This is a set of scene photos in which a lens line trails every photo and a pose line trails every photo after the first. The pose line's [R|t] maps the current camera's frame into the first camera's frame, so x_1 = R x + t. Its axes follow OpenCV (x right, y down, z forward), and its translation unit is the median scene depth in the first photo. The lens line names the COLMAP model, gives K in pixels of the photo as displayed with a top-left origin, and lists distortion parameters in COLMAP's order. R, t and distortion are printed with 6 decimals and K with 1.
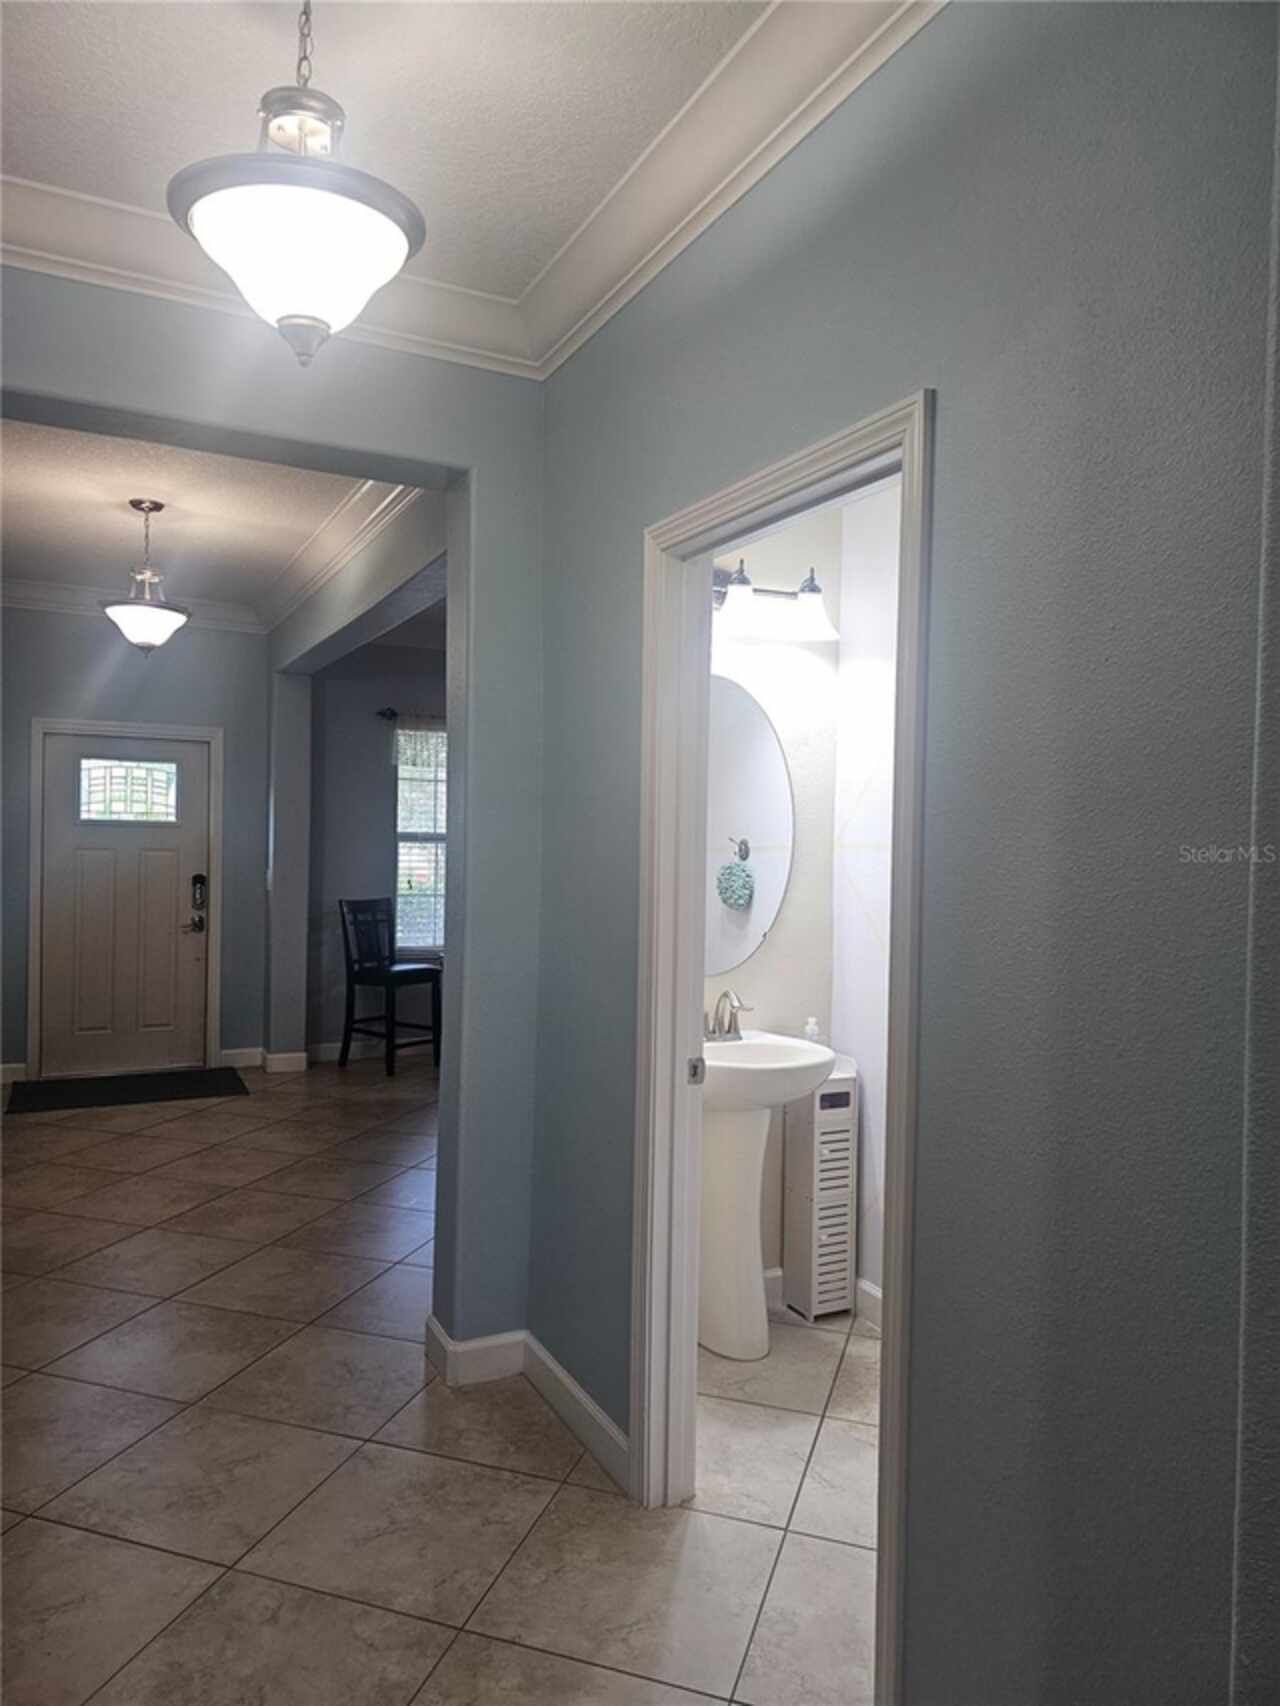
lens RADIAL K [[1140.6, 0, 633.8], [0, 1140.6, 851.5], [0, 0, 1]] dist [0.057479, -0.000696]
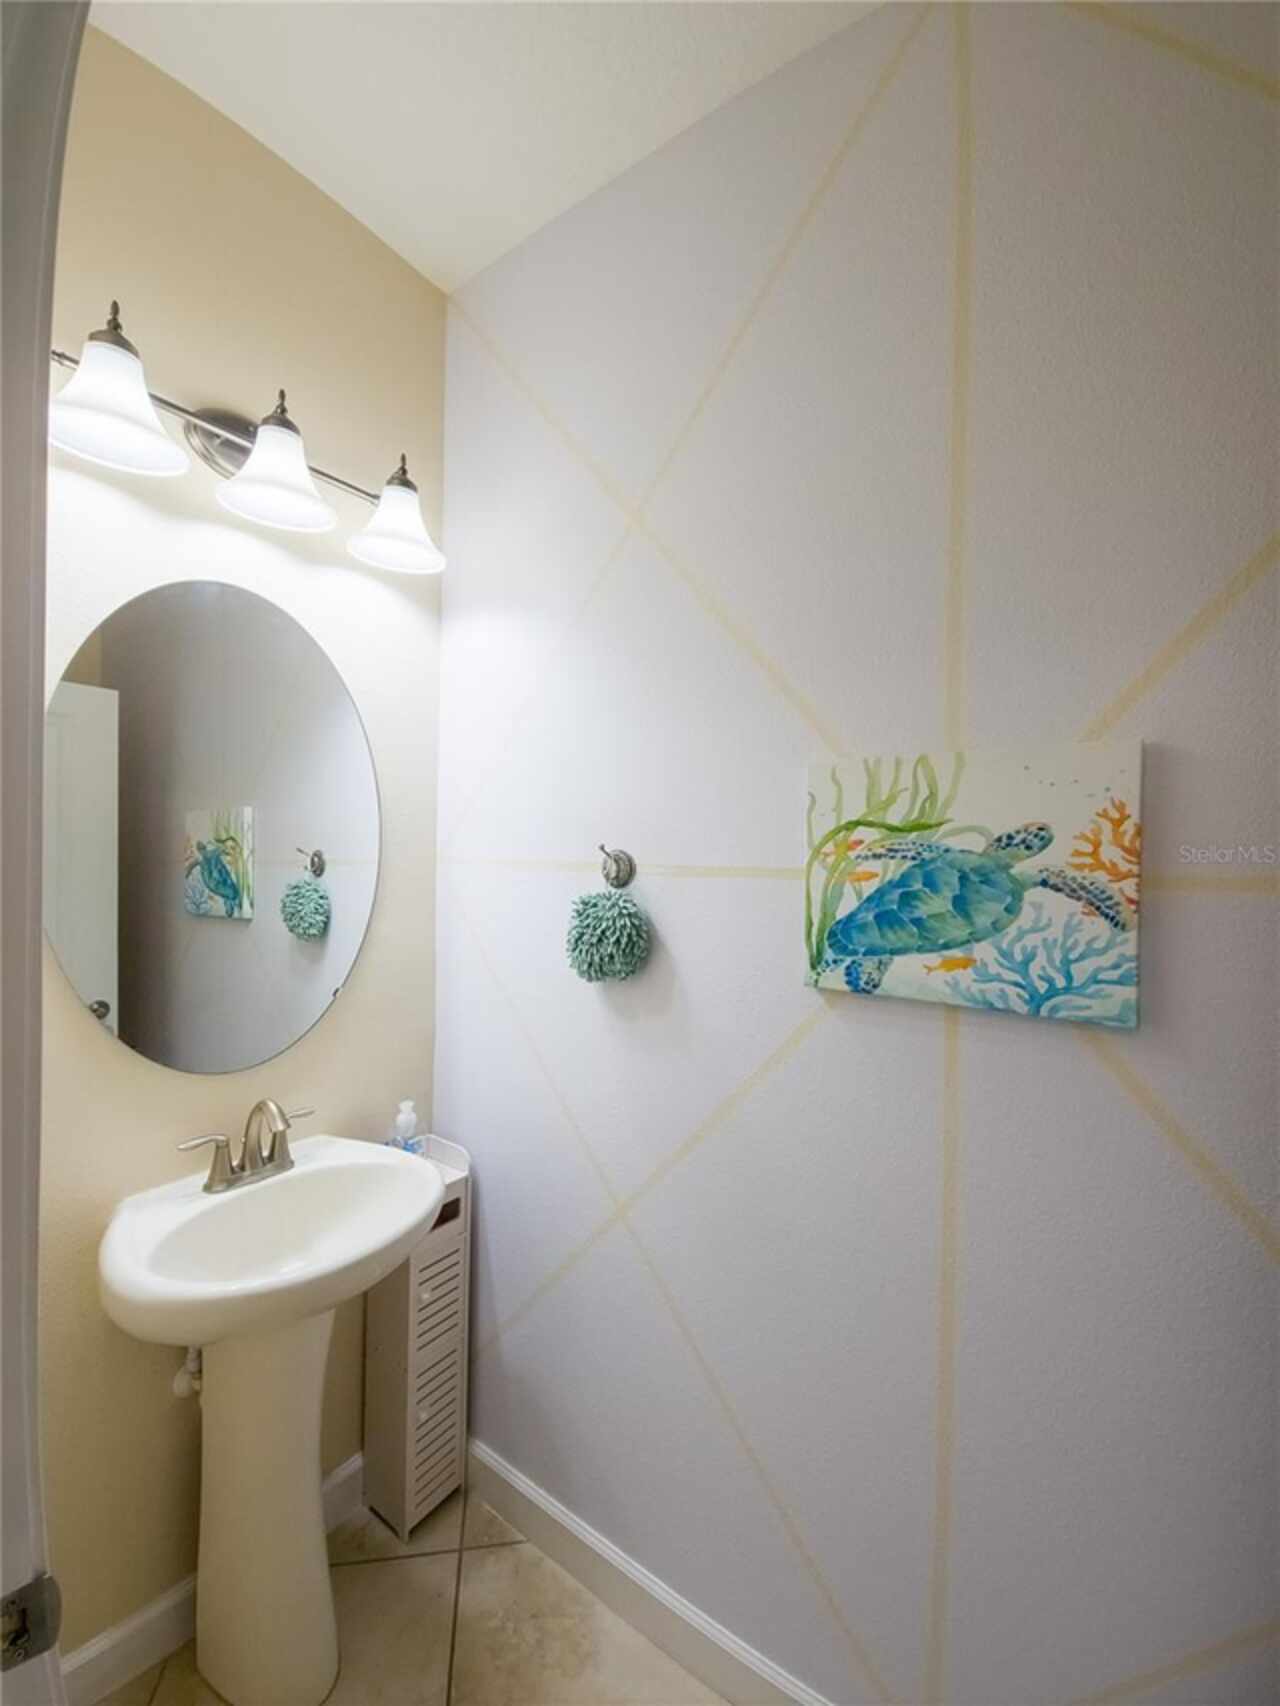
lens RADIAL K [[697.2, 0, 622.1], [0, 697.2, 850.6], [0, 0, 1]] dist [0.003263, -0.003082]
pose [[0.901133, -0.004661, 0.433518, 0.089269], [0.002725, 0.999983, 0.005089, -0.013974], [-0.433535, -0.003405, 0.901130, 0.552299]]
